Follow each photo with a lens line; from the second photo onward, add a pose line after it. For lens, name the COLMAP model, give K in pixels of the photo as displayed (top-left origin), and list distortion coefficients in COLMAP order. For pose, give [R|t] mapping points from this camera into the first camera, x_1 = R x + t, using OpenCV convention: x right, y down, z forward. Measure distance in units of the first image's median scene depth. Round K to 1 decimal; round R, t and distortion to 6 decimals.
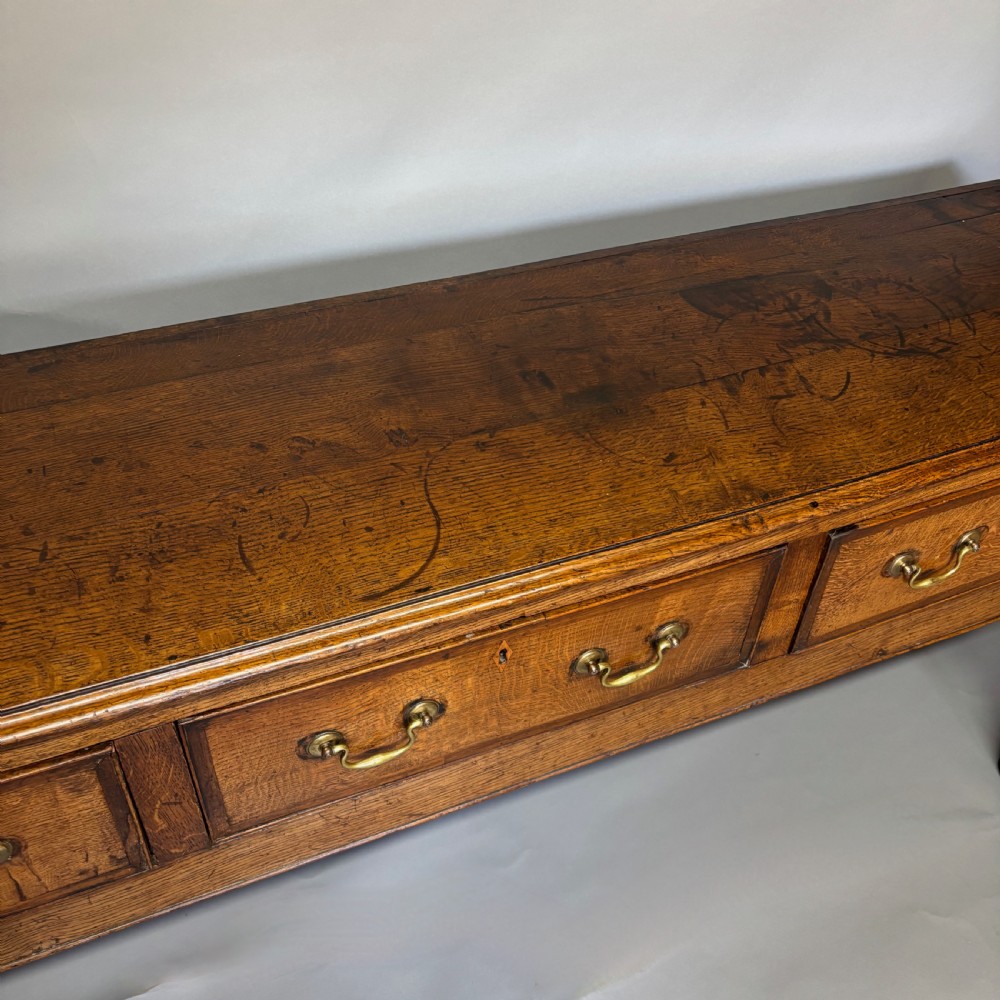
lens RADIAL K [[1021.7, 0, 493.7], [0, 1021.7, 504.9], [0, 0, 1]] dist [0.144136, -0.434108]
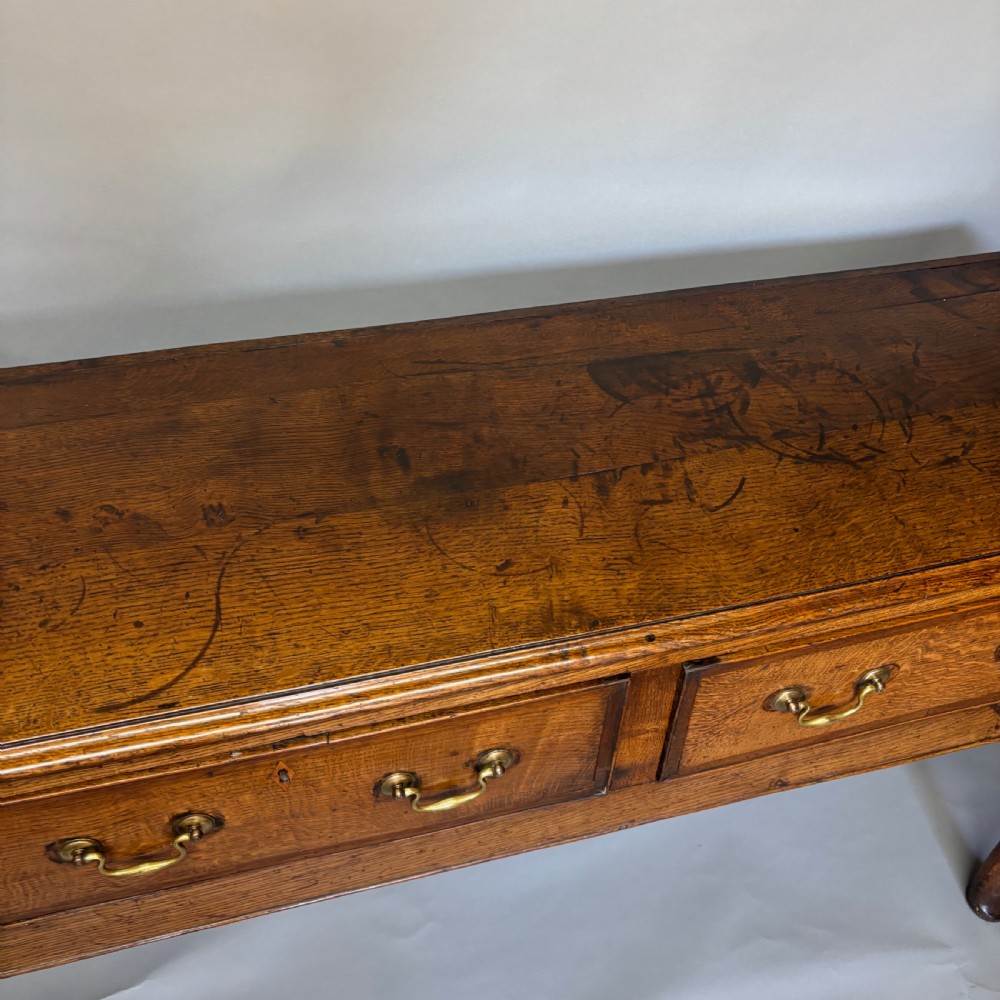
lens RADIAL K [[1008.6, 0, 500.0], [0, 1008.6, 500.0], [0, 0, 1]] dist [0.133717, -0.448279]
pose [[0.990990, 0.088087, -0.100892, 0.247119], [-0.087263, 0.996106, 0.012556, -0.111911], [0.101605, -0.003639, 0.994818, 0.123614]]
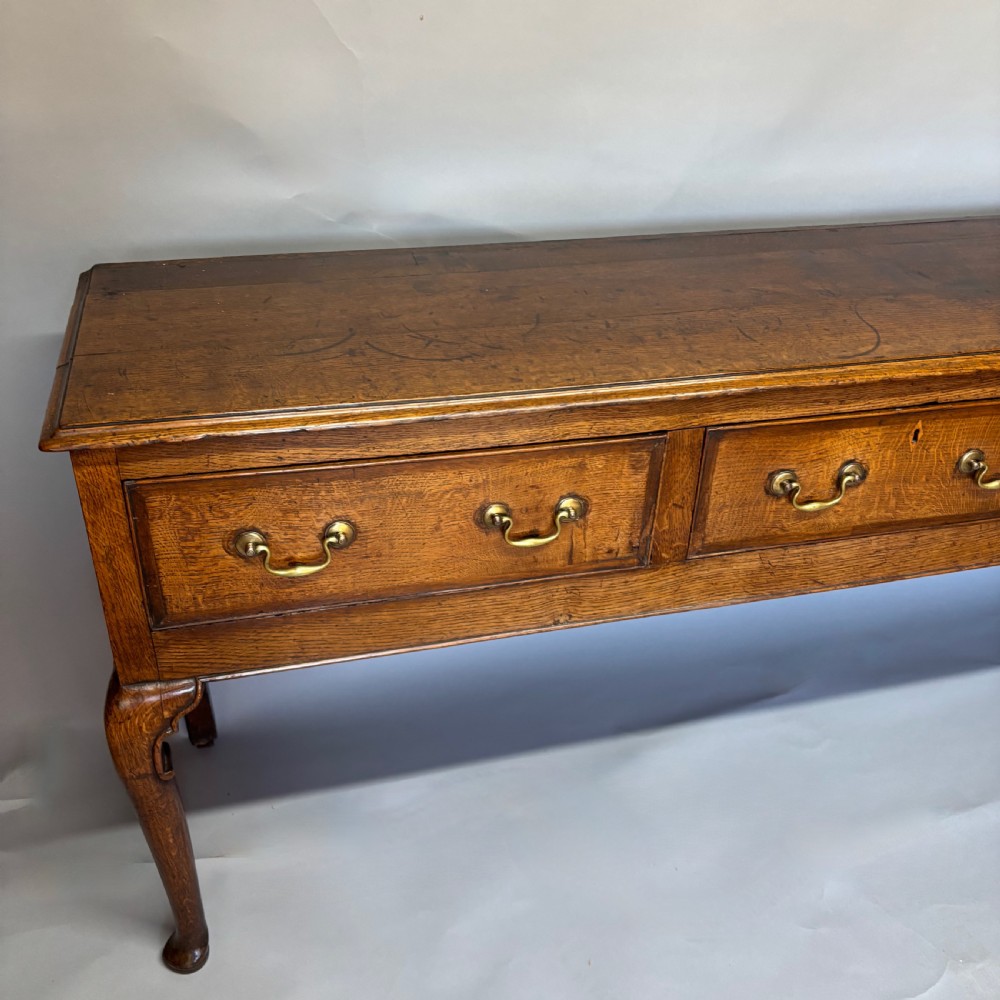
lens RADIAL K [[1019.4, 0, 520.6], [0, 1019.4, 523.8], [0, 0, 1]] dist [0.164971, -0.477922]
pose [[0.992849, 0.070399, -0.096413, -0.342065], [-0.084791, 0.984363, -0.154402, 0.479407], [0.084036, 0.161473, 0.983293, -0.335110]]
